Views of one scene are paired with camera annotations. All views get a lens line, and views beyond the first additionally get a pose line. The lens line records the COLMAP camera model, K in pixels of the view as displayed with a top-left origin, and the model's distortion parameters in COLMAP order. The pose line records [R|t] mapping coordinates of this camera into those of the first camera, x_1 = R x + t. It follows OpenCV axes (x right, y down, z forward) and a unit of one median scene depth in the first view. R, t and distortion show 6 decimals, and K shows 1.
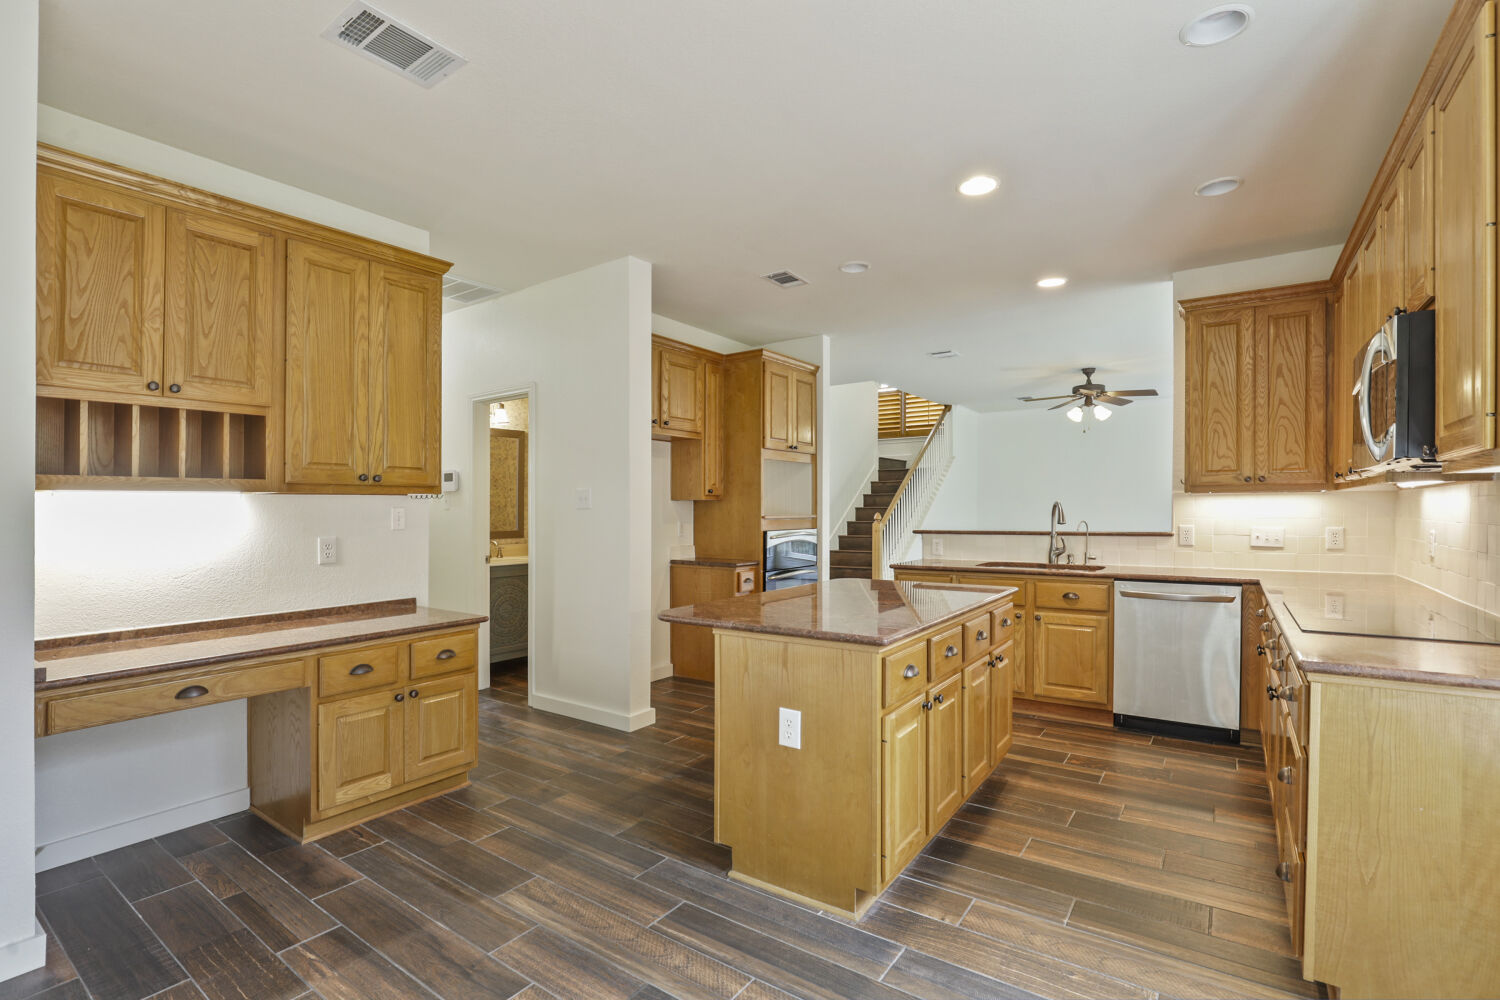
lens RADIAL K [[695.1, 0, 748.8], [0, 695.1, 508.2], [0, 0, 1]] dist [-0.000707, -0.000552]
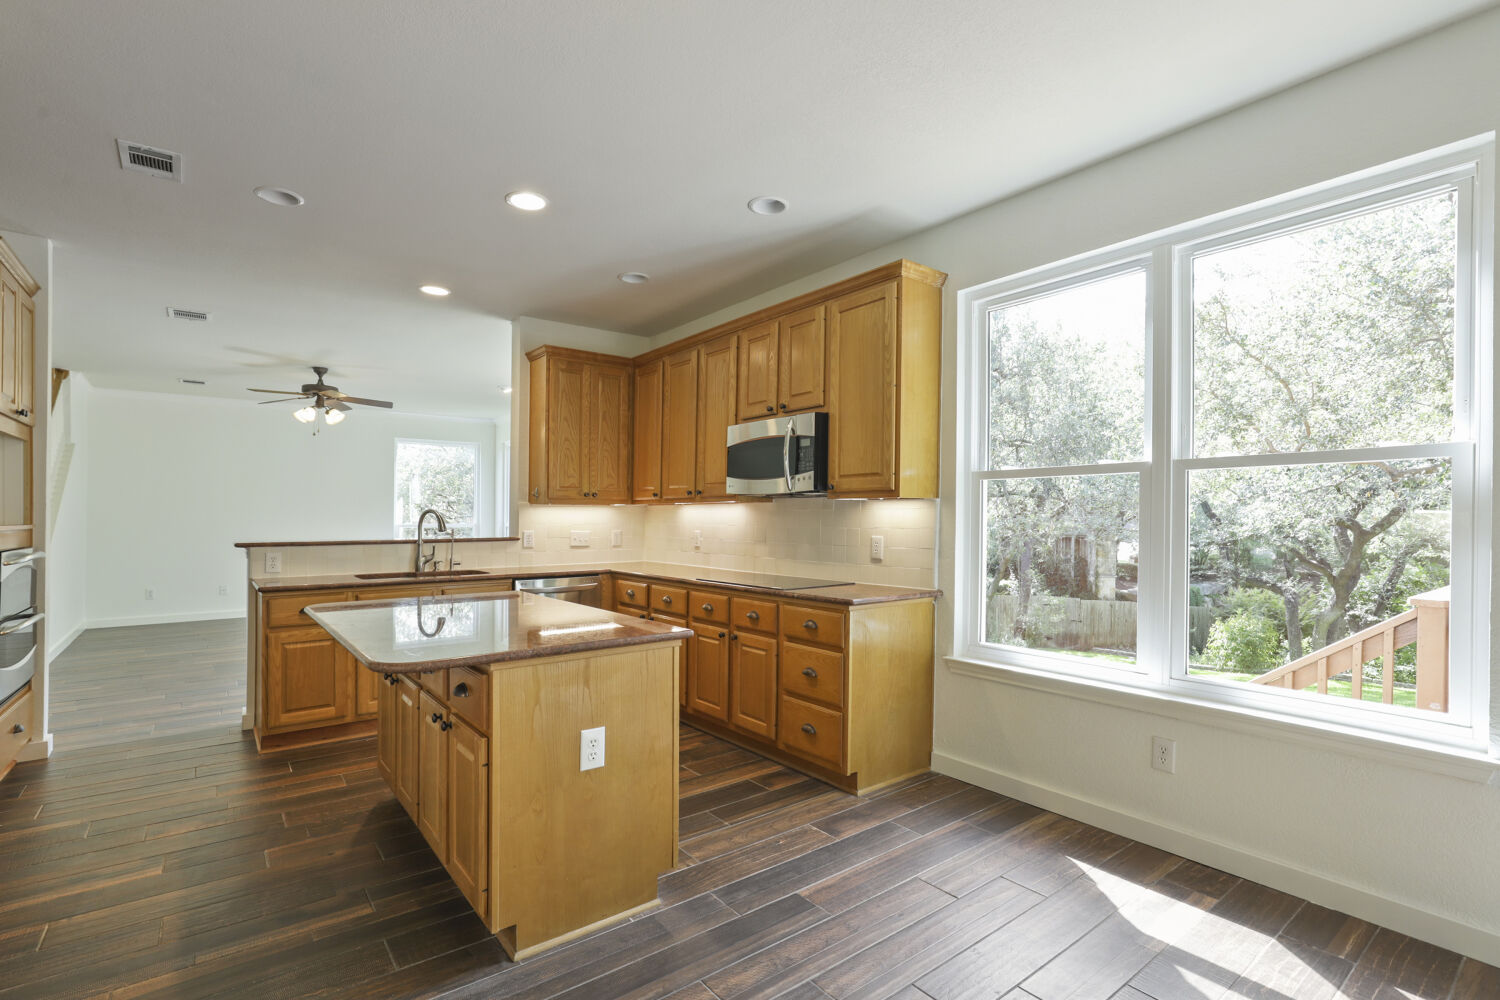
lens RADIAL K [[695.1, 0, 759.2], [0, 695.1, 515.6], [0, 0, 1]] dist [-0.000707, -0.000552]
pose [[0.308371, 0.007487, 0.951237, -0.390249], [-0.003799, 0.999971, -0.006639, 0.004894], [-0.951259, -0.001566, 0.308390, 0.256891]]
